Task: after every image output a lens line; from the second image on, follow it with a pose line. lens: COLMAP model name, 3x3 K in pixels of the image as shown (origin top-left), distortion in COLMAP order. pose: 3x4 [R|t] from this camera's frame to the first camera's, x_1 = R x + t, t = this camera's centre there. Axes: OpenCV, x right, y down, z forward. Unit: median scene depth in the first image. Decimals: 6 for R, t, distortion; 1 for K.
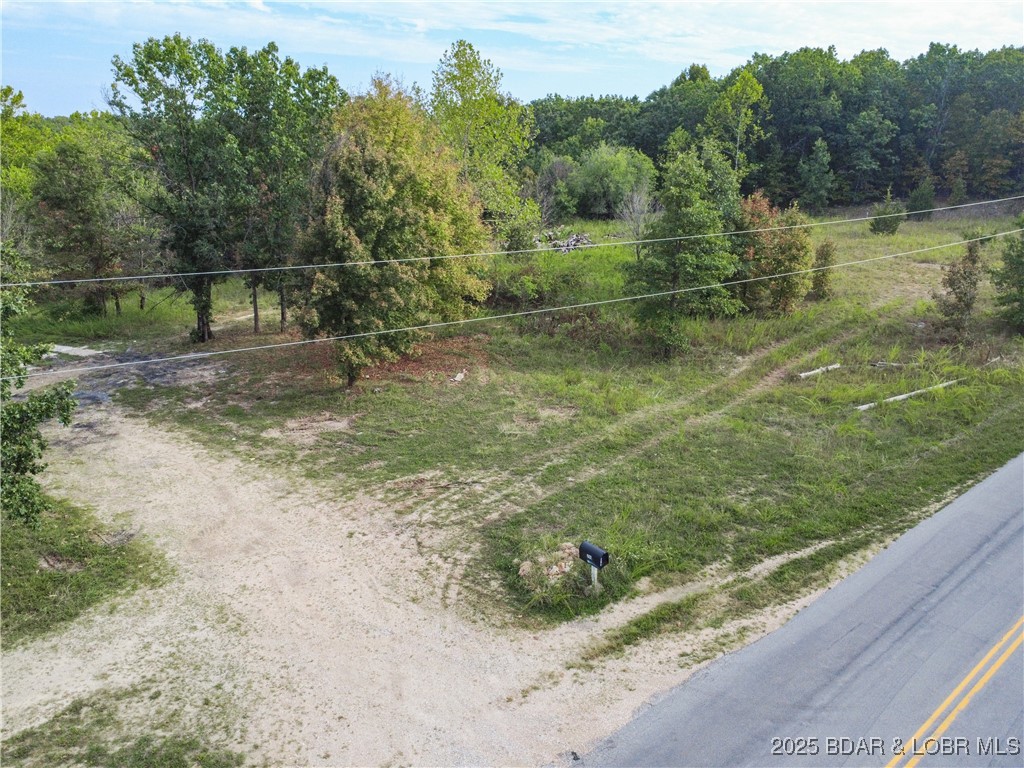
lens RADIAL K [[772.1, 0, 512.0], [0, 772.1, 384.0], [0, 0, 1]] dist [0.006312, -0.005064]
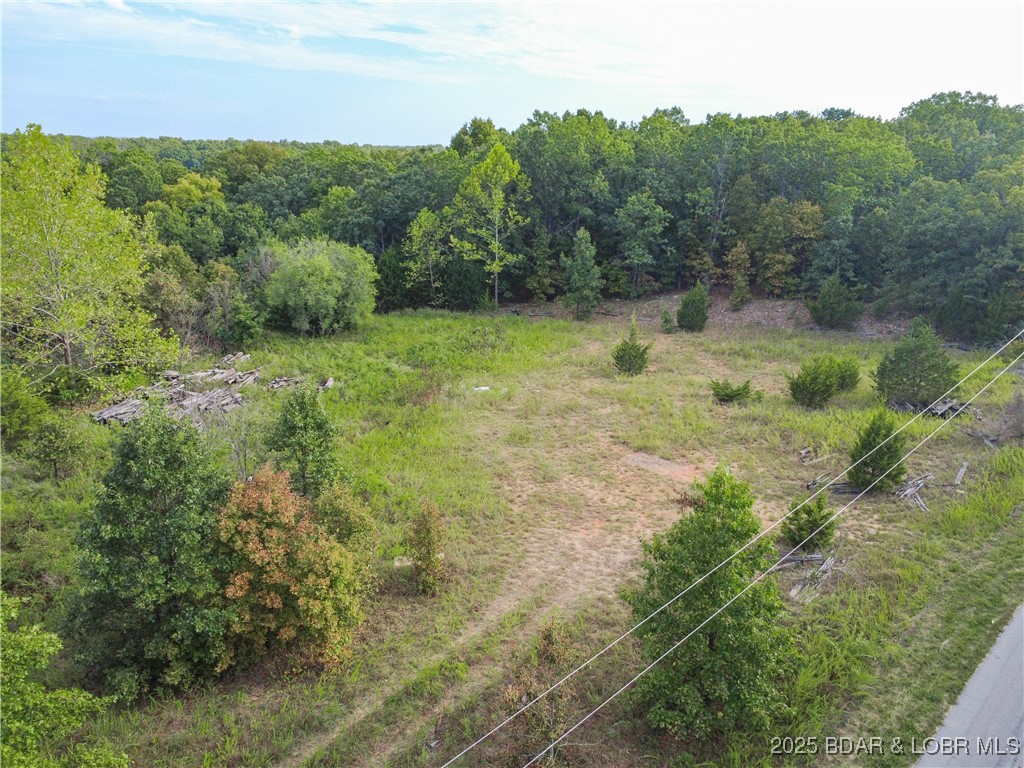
lens RADIAL K [[772.1, 0, 512.0], [0, 772.1, 384.0], [0, 0, 1]] dist [0.006312, -0.005064]
pose [[0.989822, -0.028529, 0.139420, 0.582913], [0.030166, 0.999498, -0.009643, -0.413124], [-0.139075, 0.013750, 0.990186, 0.527729]]
